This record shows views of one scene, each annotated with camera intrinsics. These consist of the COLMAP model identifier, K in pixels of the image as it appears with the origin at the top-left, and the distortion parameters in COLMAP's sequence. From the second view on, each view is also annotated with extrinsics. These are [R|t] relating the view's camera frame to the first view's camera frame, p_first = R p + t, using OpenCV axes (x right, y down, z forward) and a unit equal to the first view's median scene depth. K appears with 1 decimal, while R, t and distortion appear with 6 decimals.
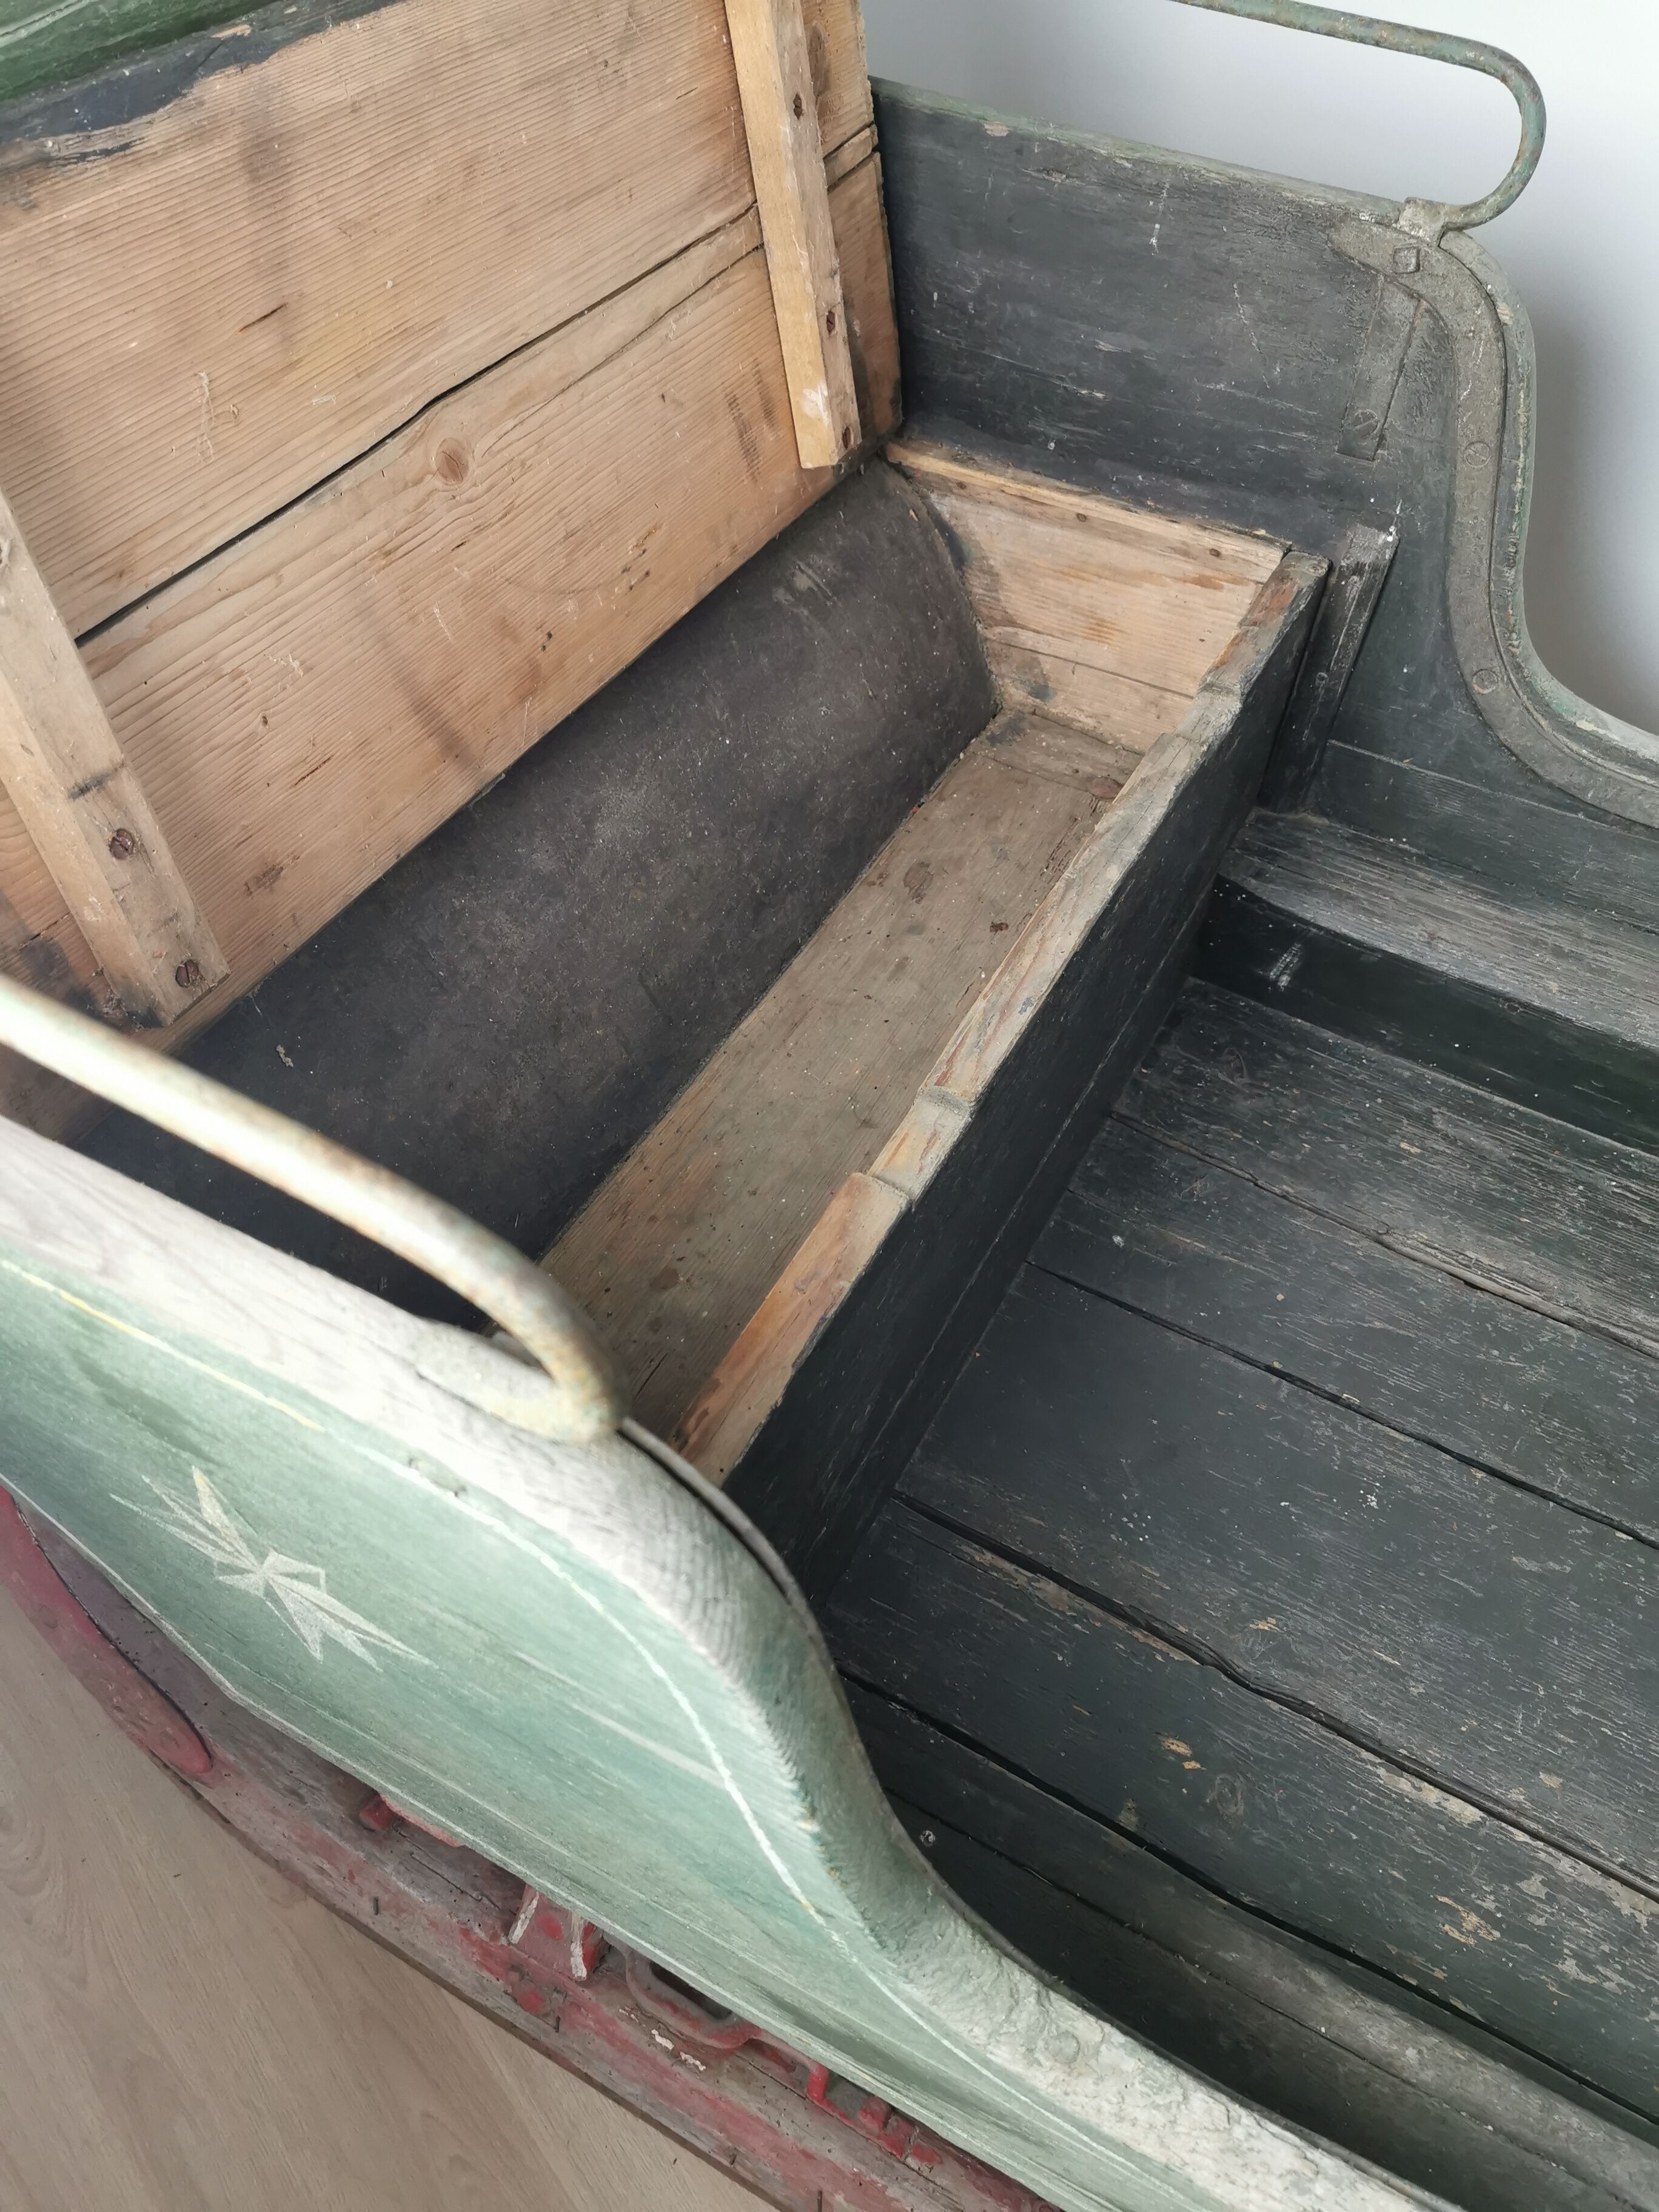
lens RADIAL K [[1718.8, 0, 831.9], [0, 1718.8, 1079.6], [0, 0, 1]] dist [0.055772, -0.086797]
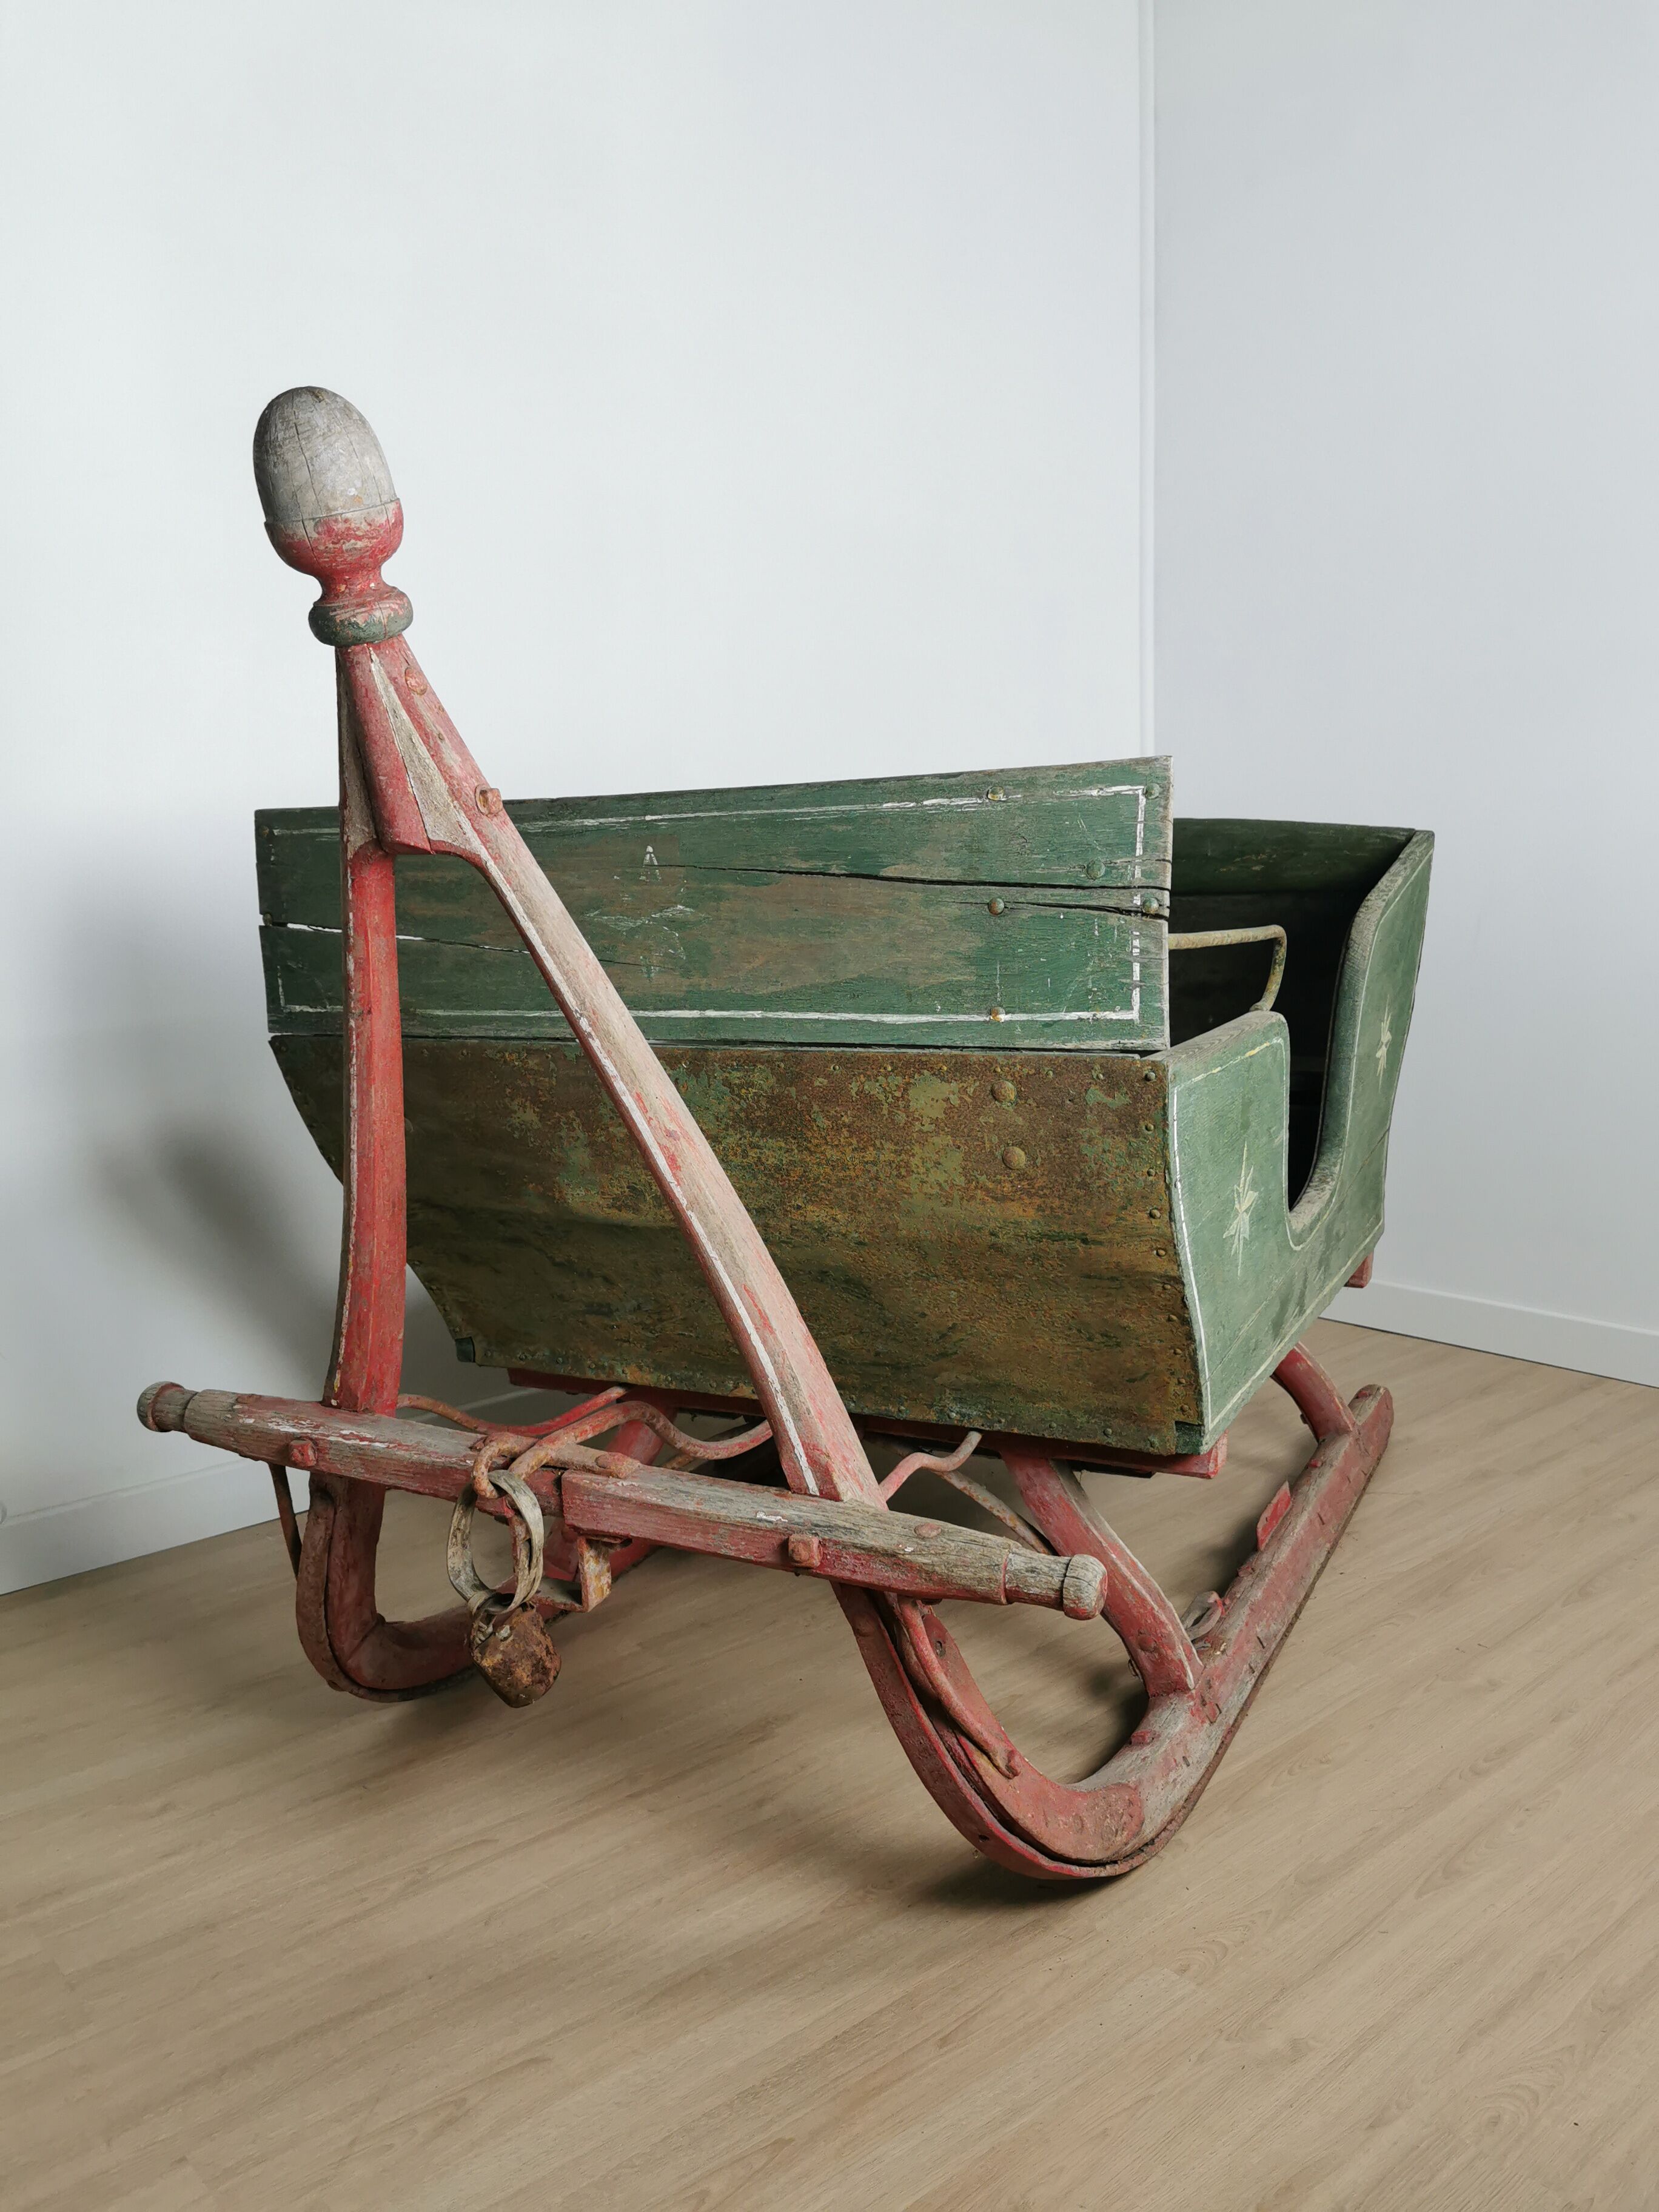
lens RADIAL K [[1718.8, 0, 824.1], [0, 1718.8, 1092.9], [0, 0, 1]] dist [0.055772, -0.086797]
pose [[-0.027343, -0.187514, 0.981881, -1.791426], [0.745735, 0.650283, 0.144954, -0.452530], [-0.665682, 0.736186, 0.122055, 0.556779]]
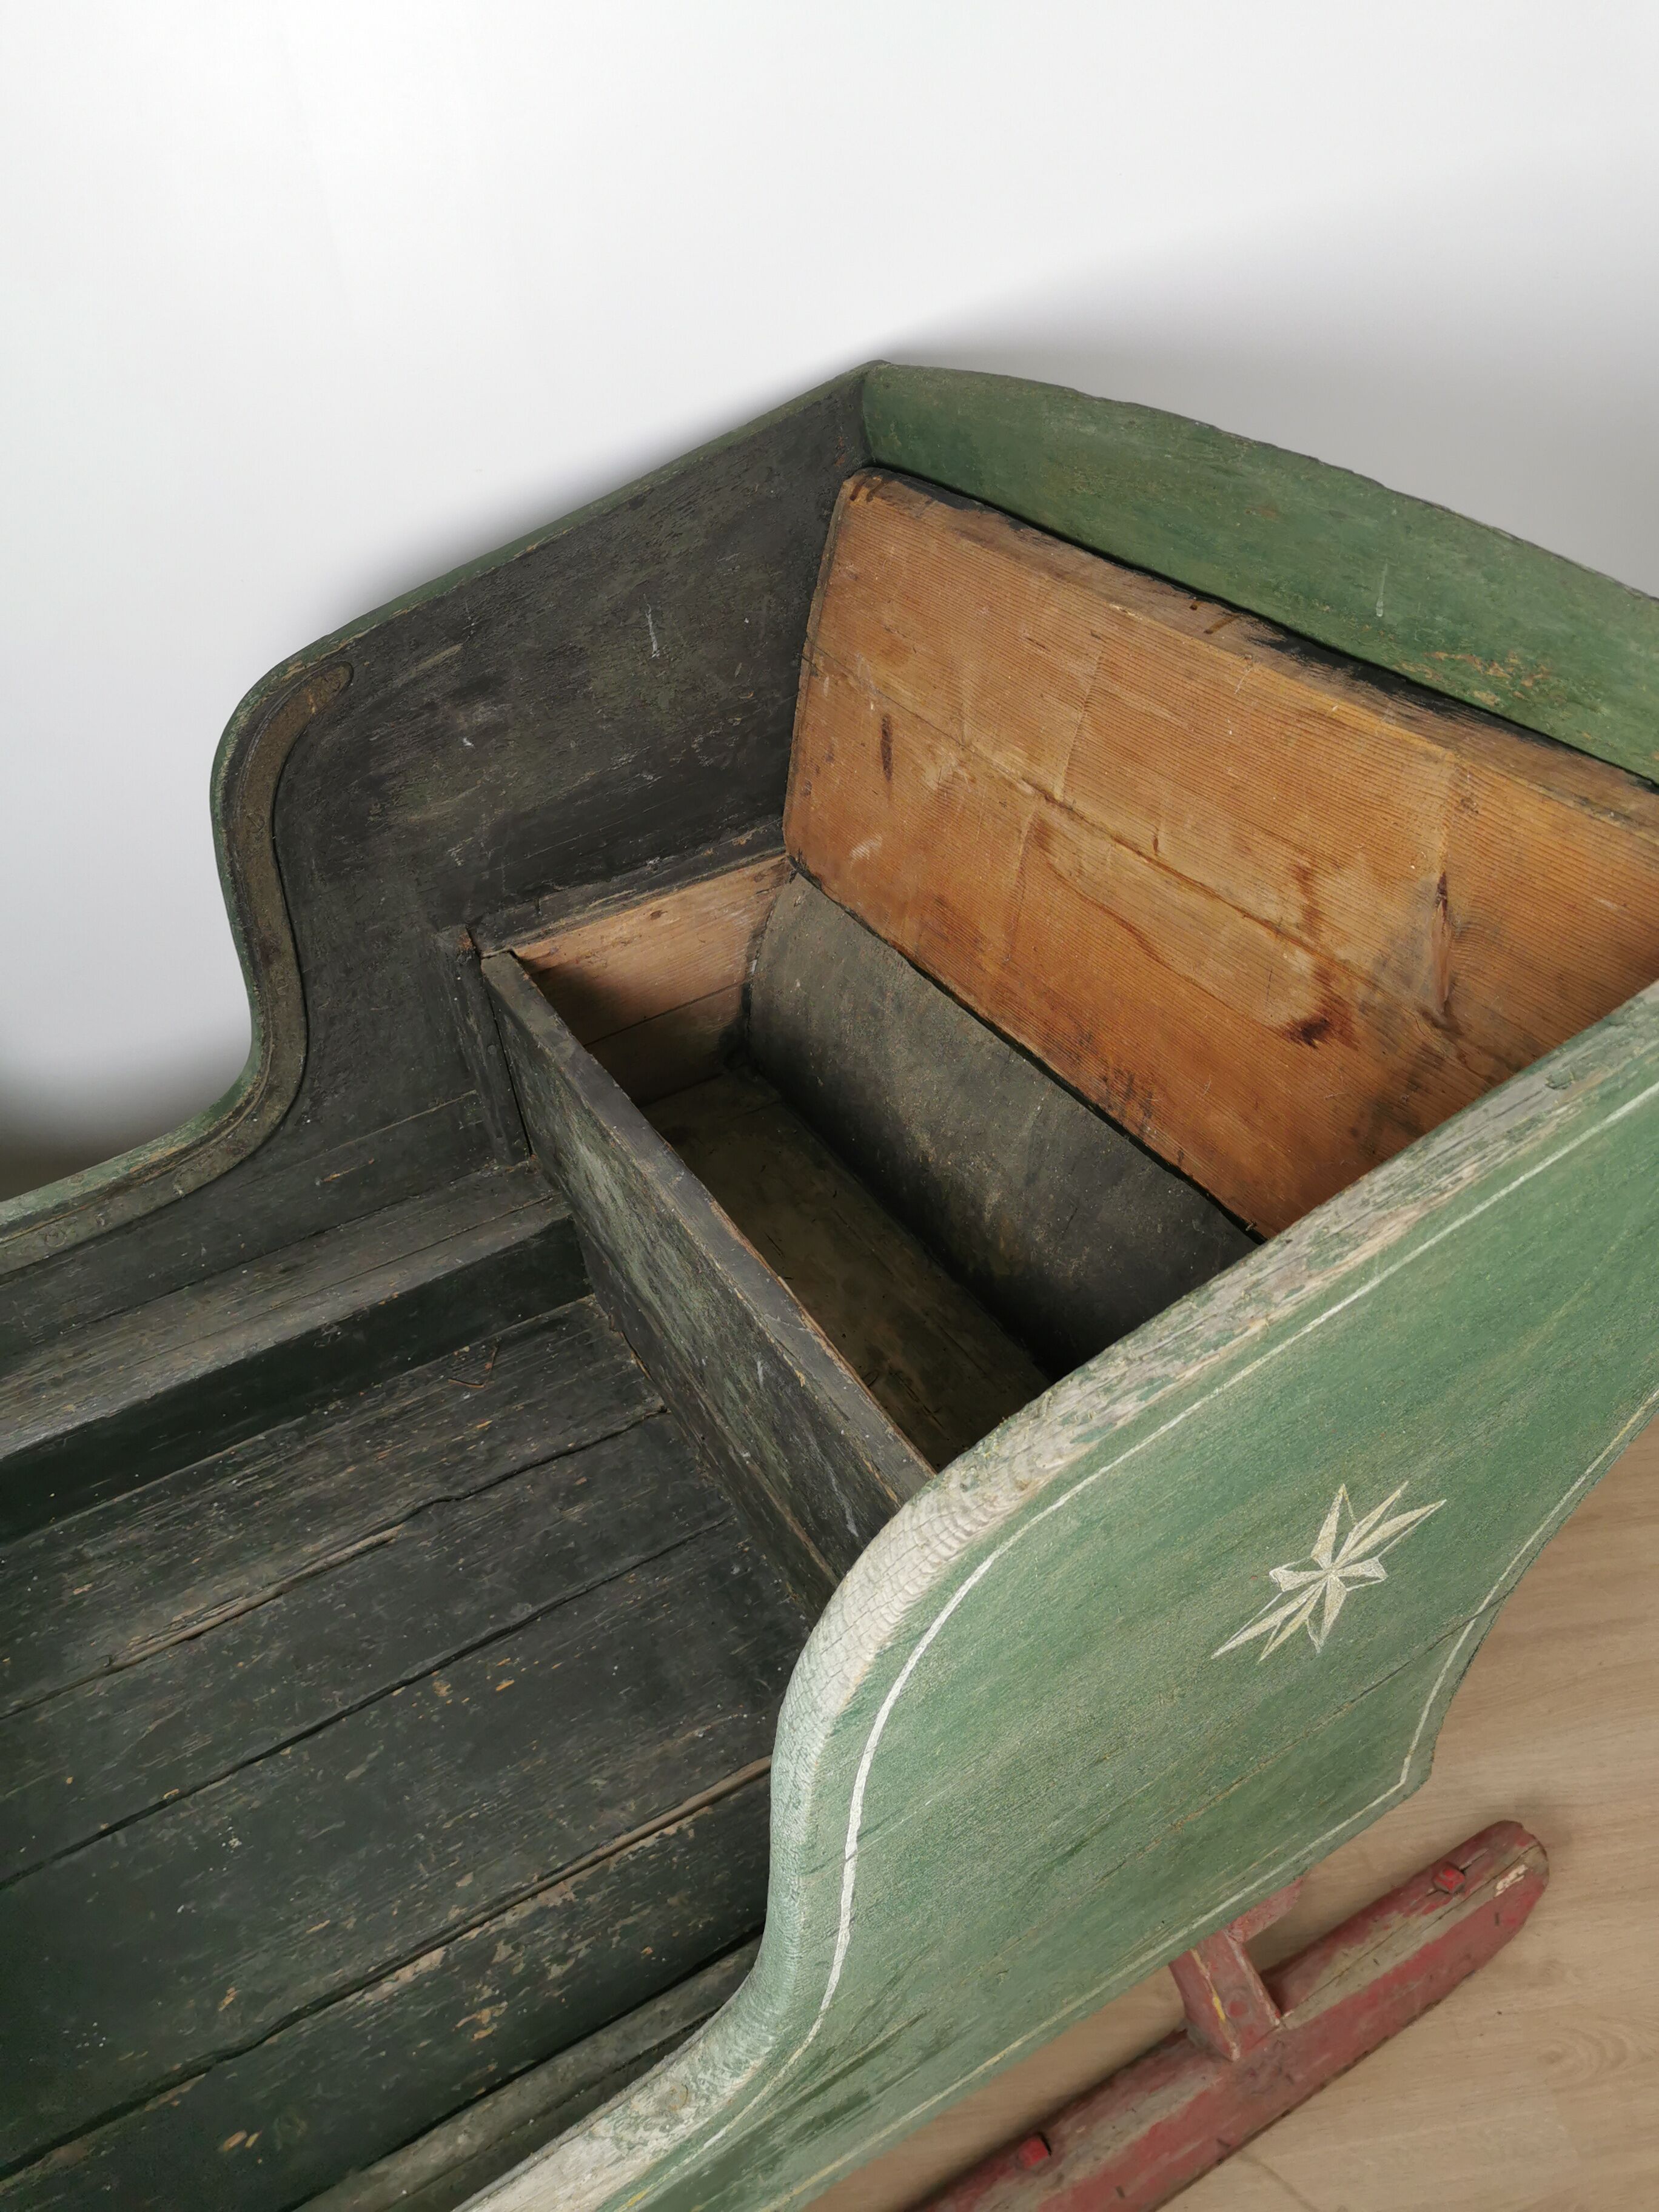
lens RADIAL K [[1718.8, 0, 832.0], [0, 1718.8, 1088.2], [0, 0, 1]] dist [0.055772, -0.086797]
pose [[0.526262, -0.593519, 0.608920, 0.106814], [0.697705, 0.710739, 0.089767, 0.053466], [-0.486061, 0.377606, 0.788136, -0.310380]]
